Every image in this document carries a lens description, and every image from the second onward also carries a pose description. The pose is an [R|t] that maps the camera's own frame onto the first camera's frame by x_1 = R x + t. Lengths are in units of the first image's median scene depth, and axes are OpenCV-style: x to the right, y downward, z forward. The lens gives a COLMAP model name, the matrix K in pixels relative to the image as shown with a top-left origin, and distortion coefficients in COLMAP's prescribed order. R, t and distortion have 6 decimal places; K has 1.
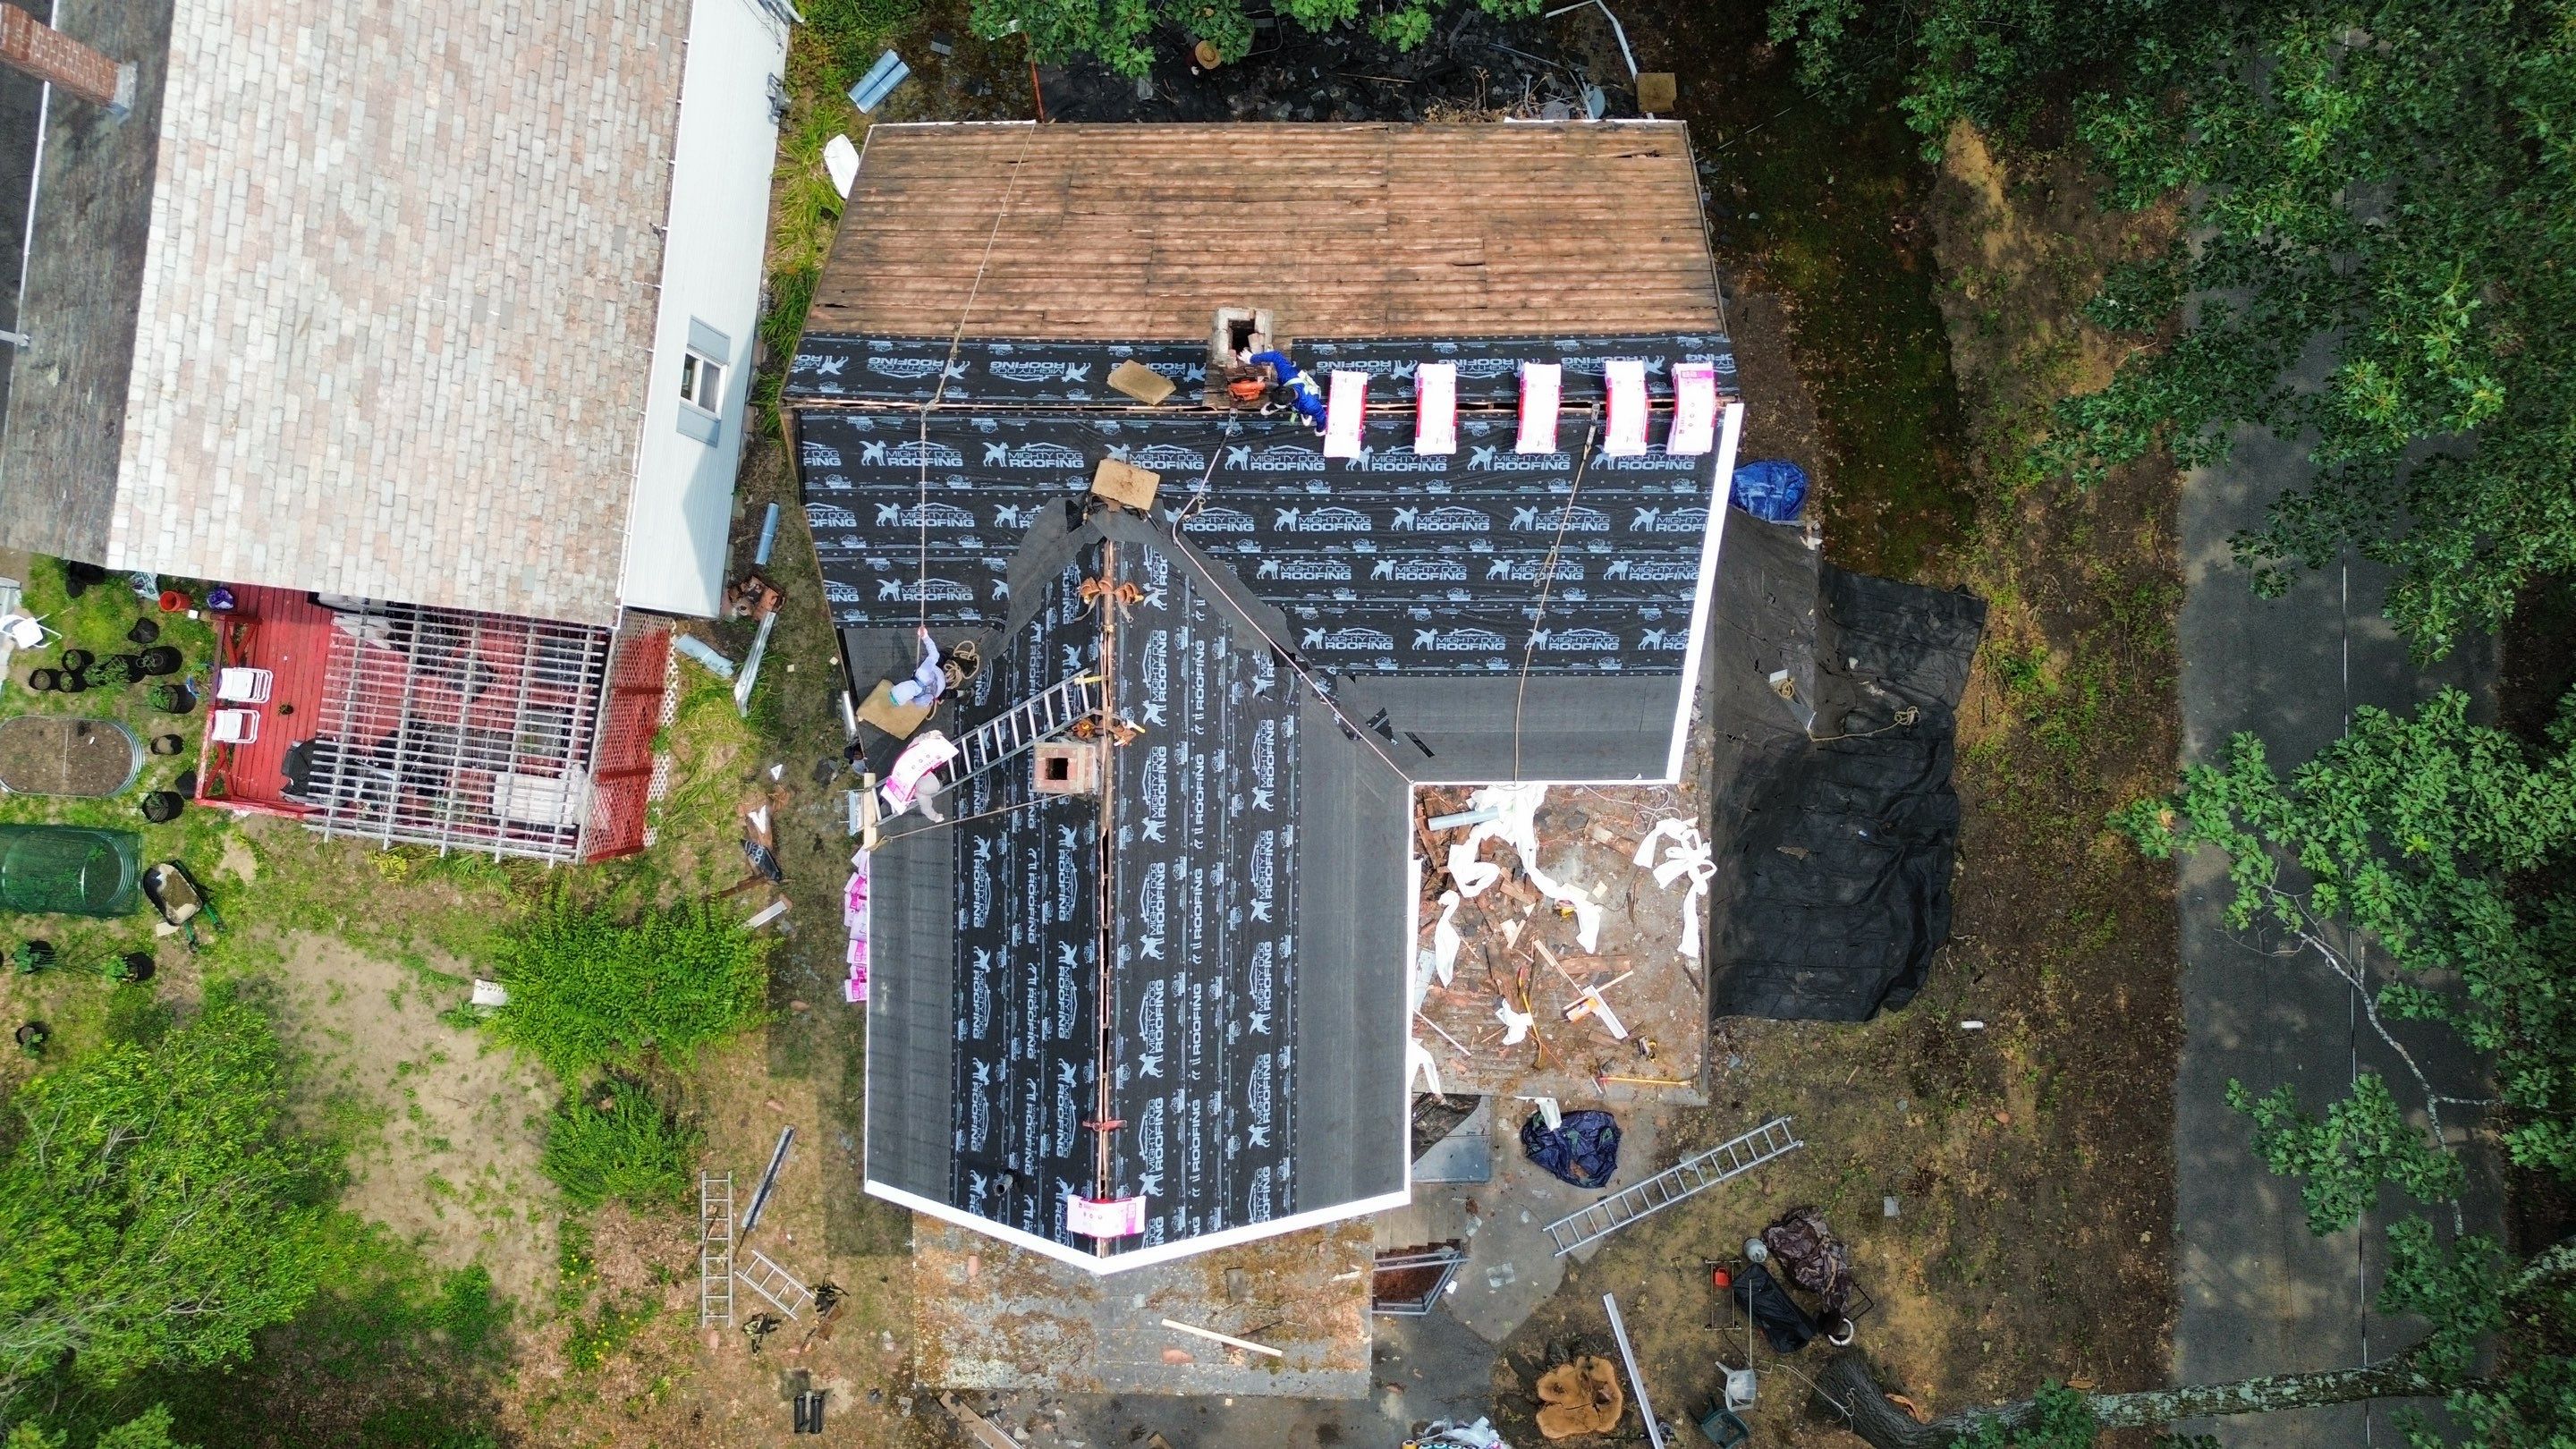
lens RADIAL K [[1817.5, 0, 1287.8], [0, 1817.5, 725.7], [0, 0, 1]] dist [0.100970, -0.109717]
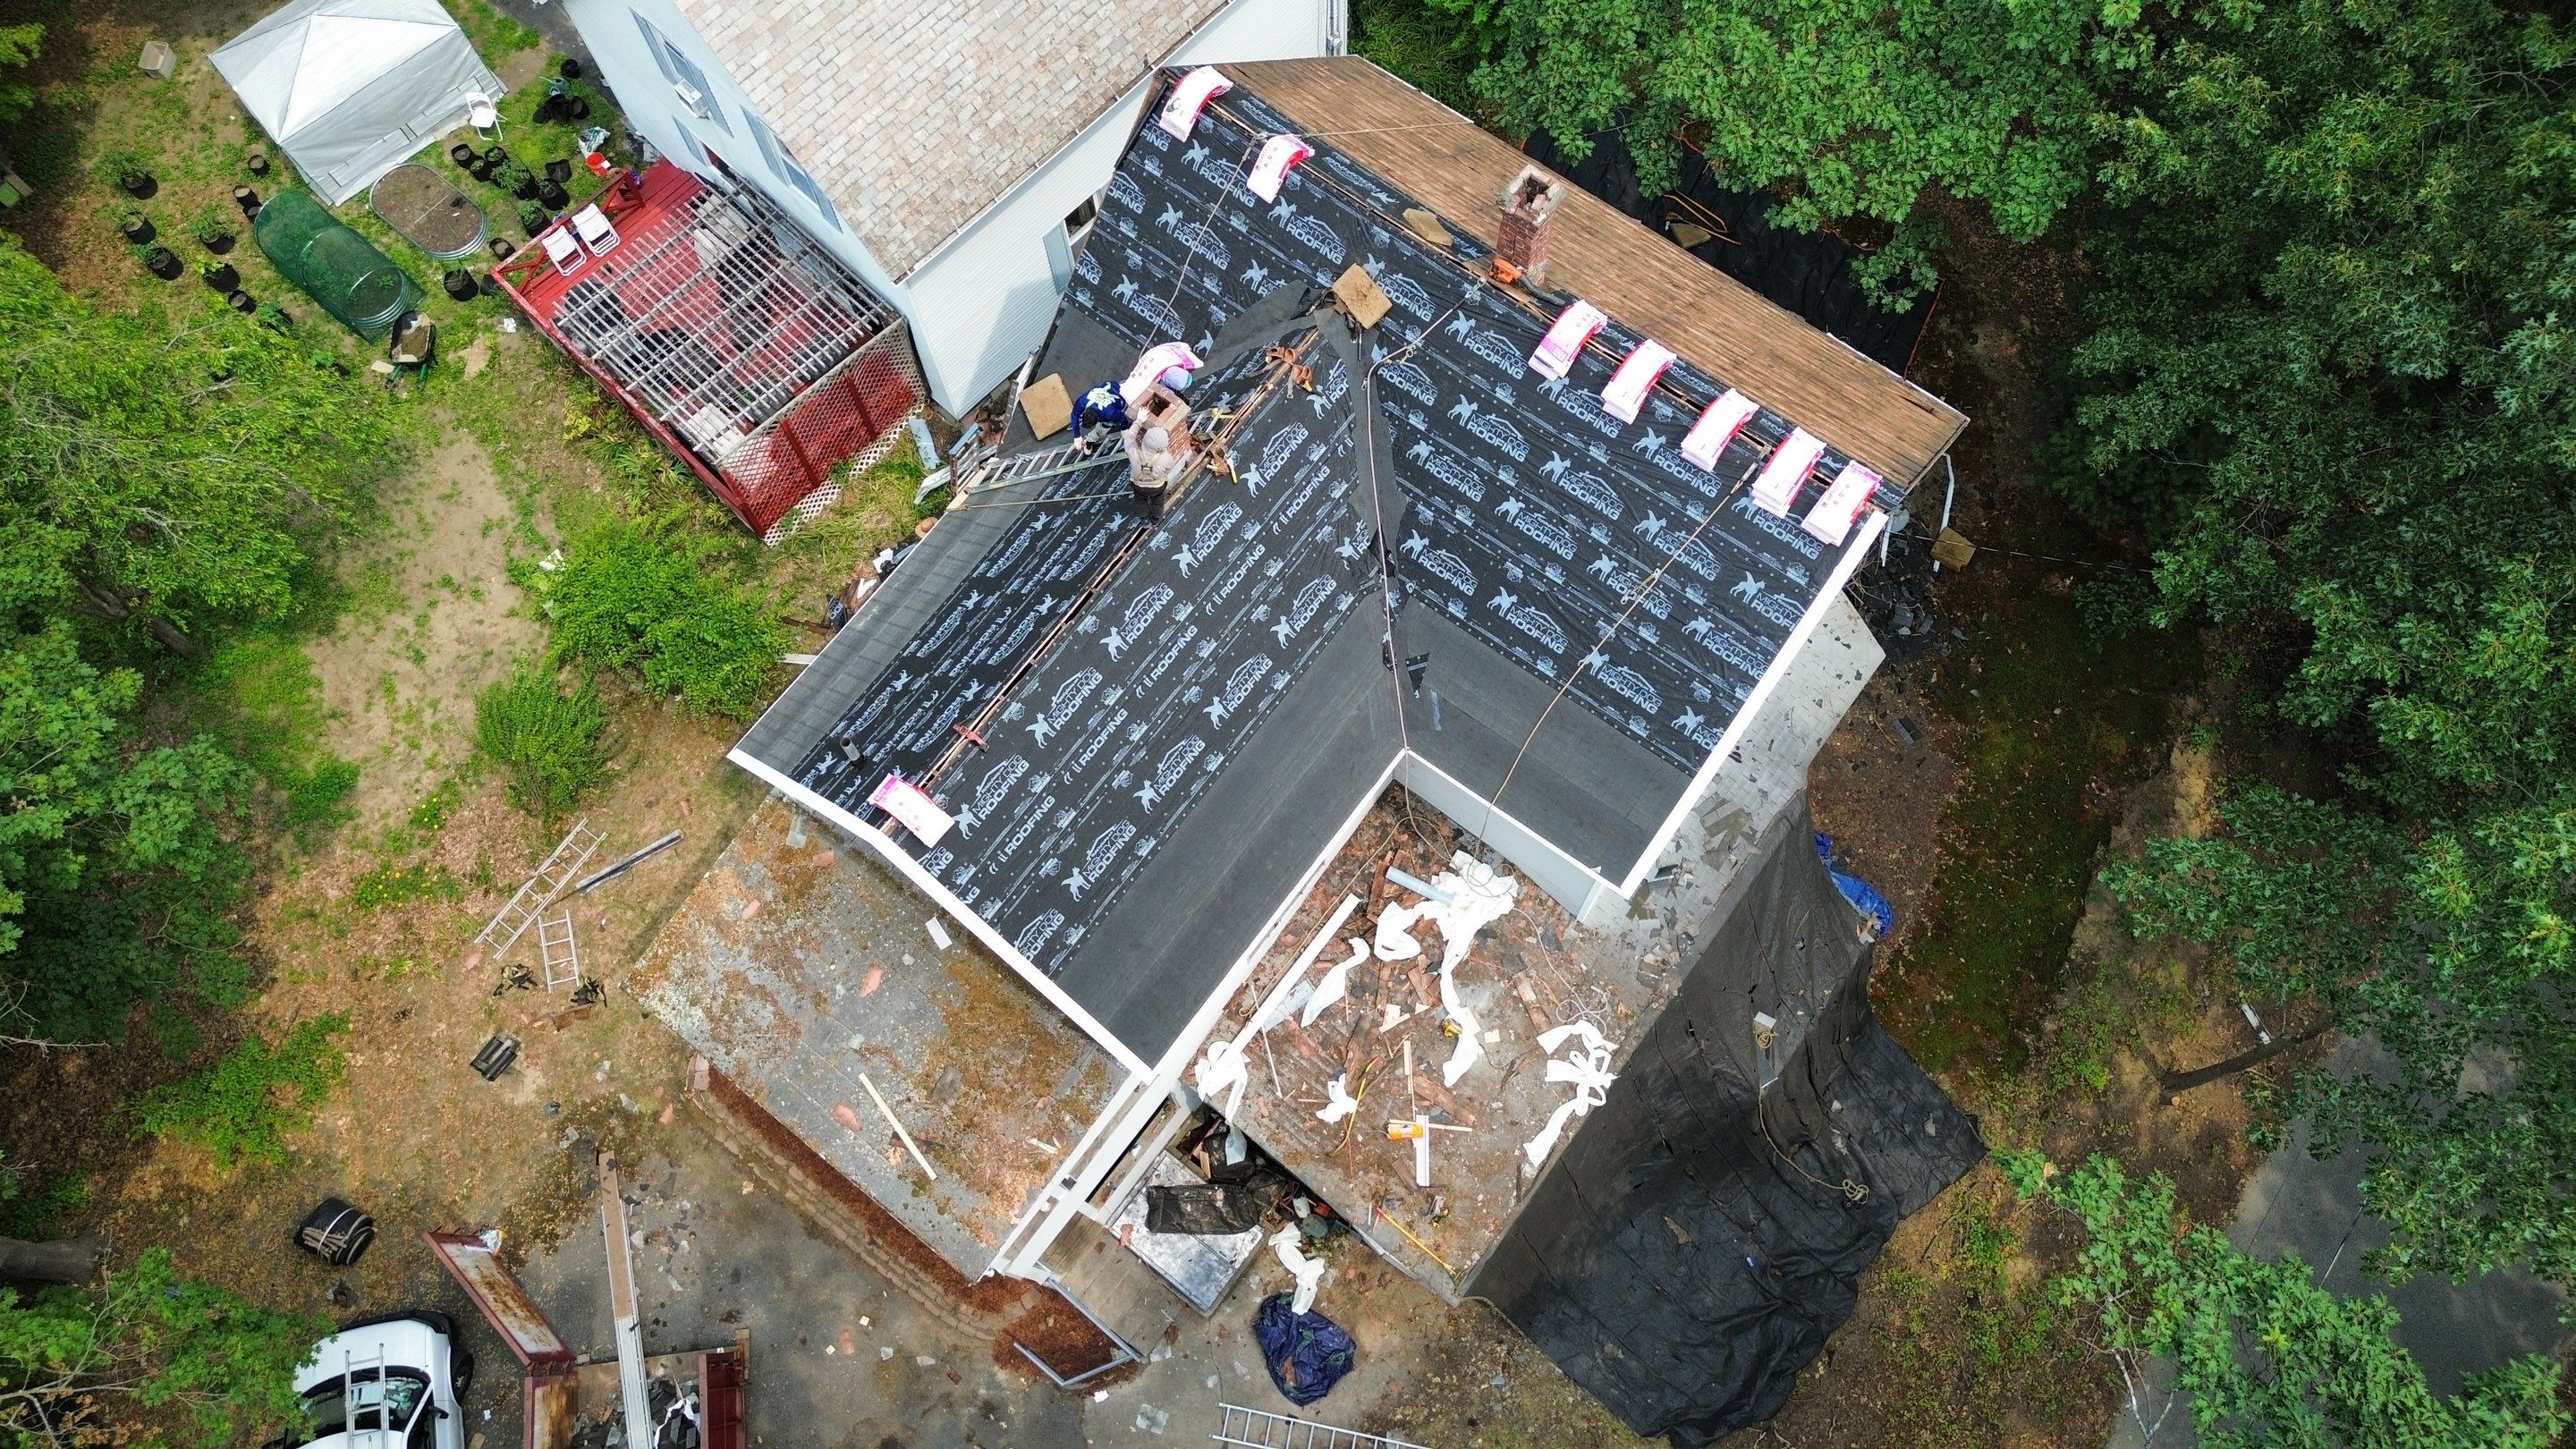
lens RADIAL K [[1817.5, 0, 1287.8], [0, 1817.5, 725.7], [0, 0, 1]] dist [0.100970, -0.109717]
pose [[0.803140, 0.567407, -0.181701, 0.208301], [-0.595616, 0.757277, -0.267905, 0.360566], [-0.014413, 0.323389, 0.946156, 0.047269]]
